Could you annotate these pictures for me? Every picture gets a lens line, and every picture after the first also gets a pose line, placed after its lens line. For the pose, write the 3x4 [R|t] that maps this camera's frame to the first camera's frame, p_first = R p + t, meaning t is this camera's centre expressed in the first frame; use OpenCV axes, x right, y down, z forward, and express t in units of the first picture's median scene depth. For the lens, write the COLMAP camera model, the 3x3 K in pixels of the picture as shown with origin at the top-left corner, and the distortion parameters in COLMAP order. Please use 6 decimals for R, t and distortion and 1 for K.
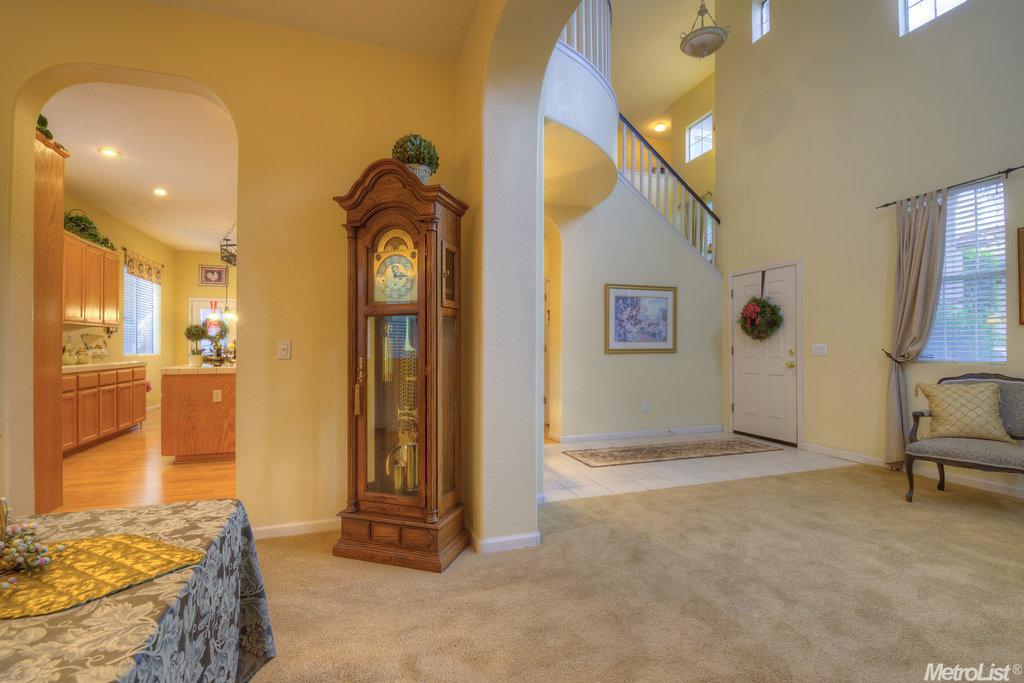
lens RADIAL K [[458.3, 0, 507.9], [0, 458.3, 346.5], [0, 0, 1]] dist [0.001386, -0.010010]
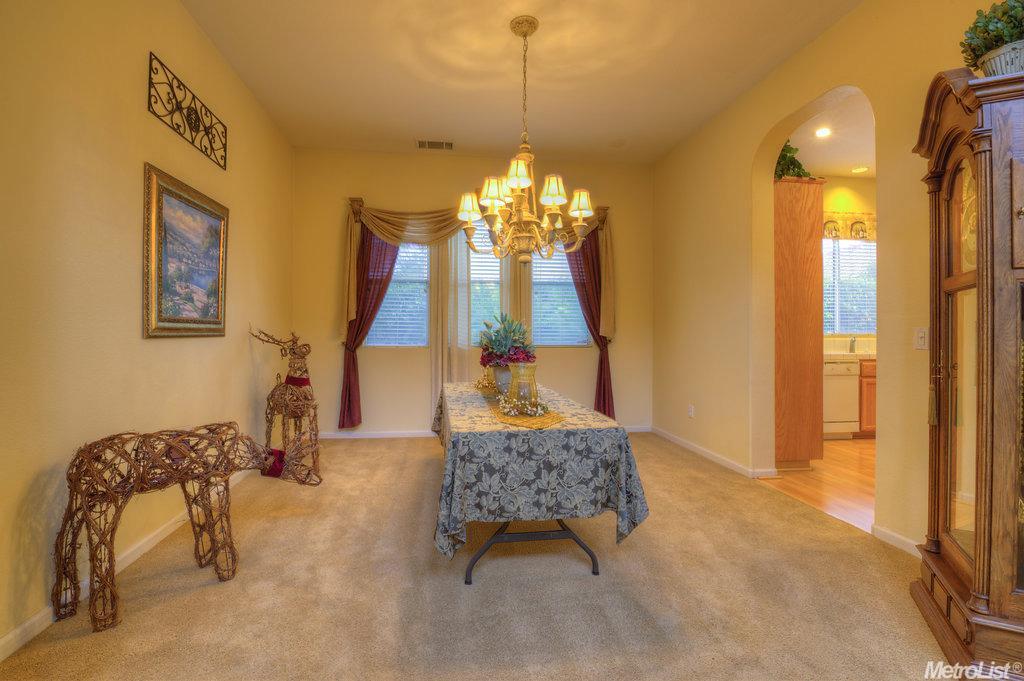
lens RADIAL K [[456.1, 0, 508.6], [0, 456.1, 329.3], [0, 0, 1]] dist [0.000989, 0.000107]
pose [[-0.176544, -0.005695, -0.984276, 0.232877], [-0.004451, 0.999978, -0.004988, -0.001078], [0.984283, 0.003500, -0.176566, 0.193751]]
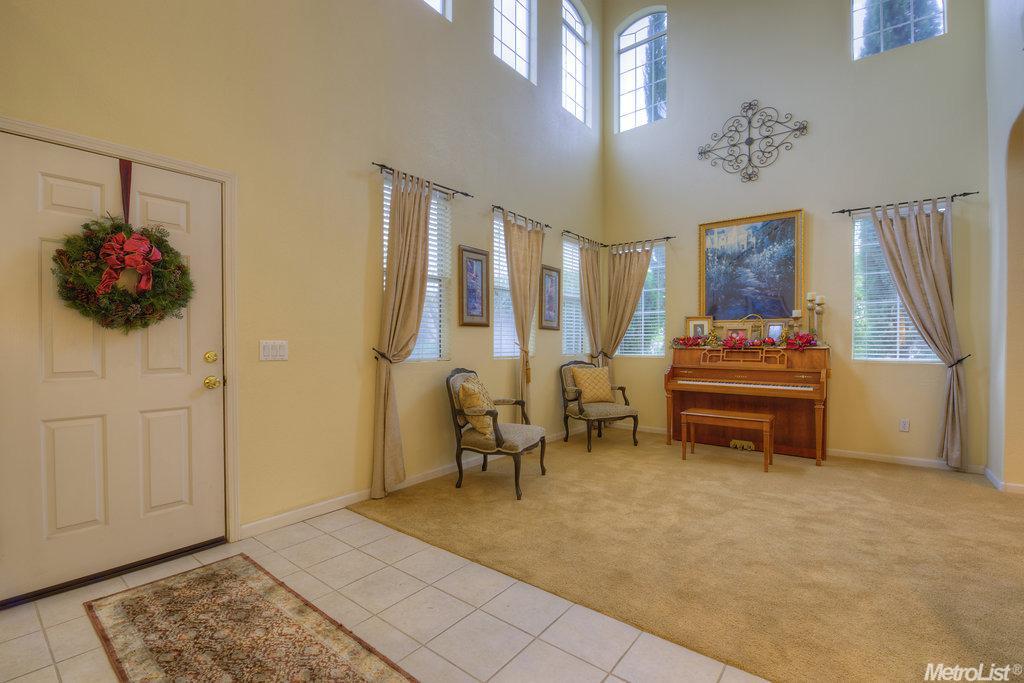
lens RADIAL K [[441.6, 0, 512.0], [0, 441.6, 341.5], [0, 0, 1]] dist [-0.000608, -0.009639]
pose [[-0.539107, -0.001311, 0.842236, 0.041537], [-0.003205, 0.999995, -0.000495, -0.004504], [-0.842231, -0.002966, -0.539108, 0.915737]]
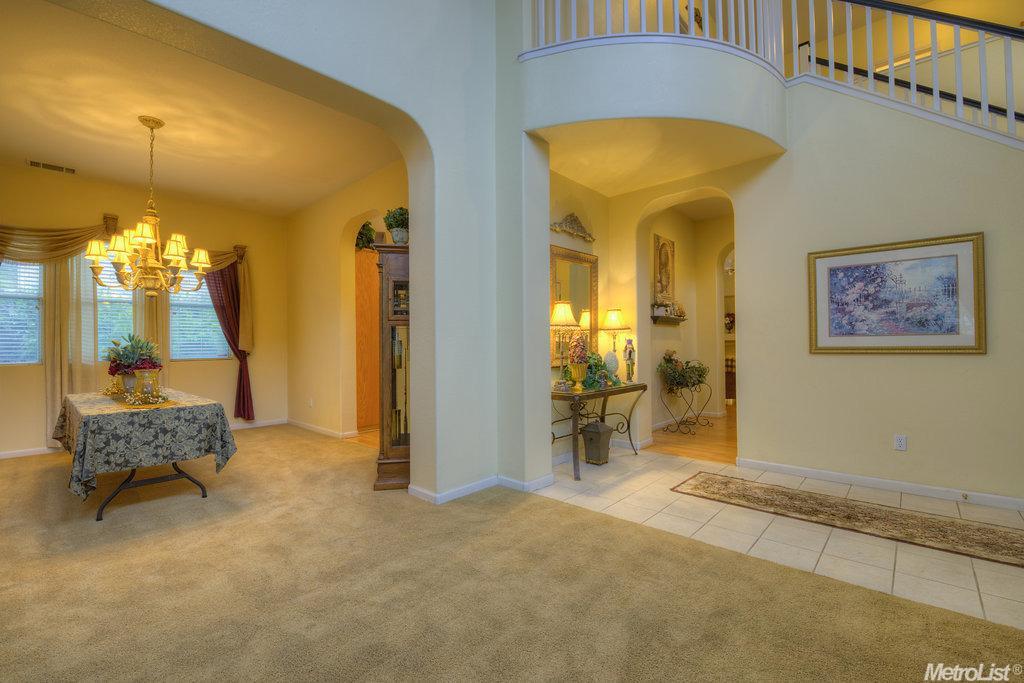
lens RADIAL K [[441.6, 0, 512.0], [0, 441.6, 341.5], [0, 0, 1]] dist [-0.000608, -0.009639]
pose [[0.478696, -0.008696, -0.877938, 0.578218], [0.007722, 0.999954, -0.005694, -0.002401], [0.877947, -0.004054, 0.478741, 0.283232]]
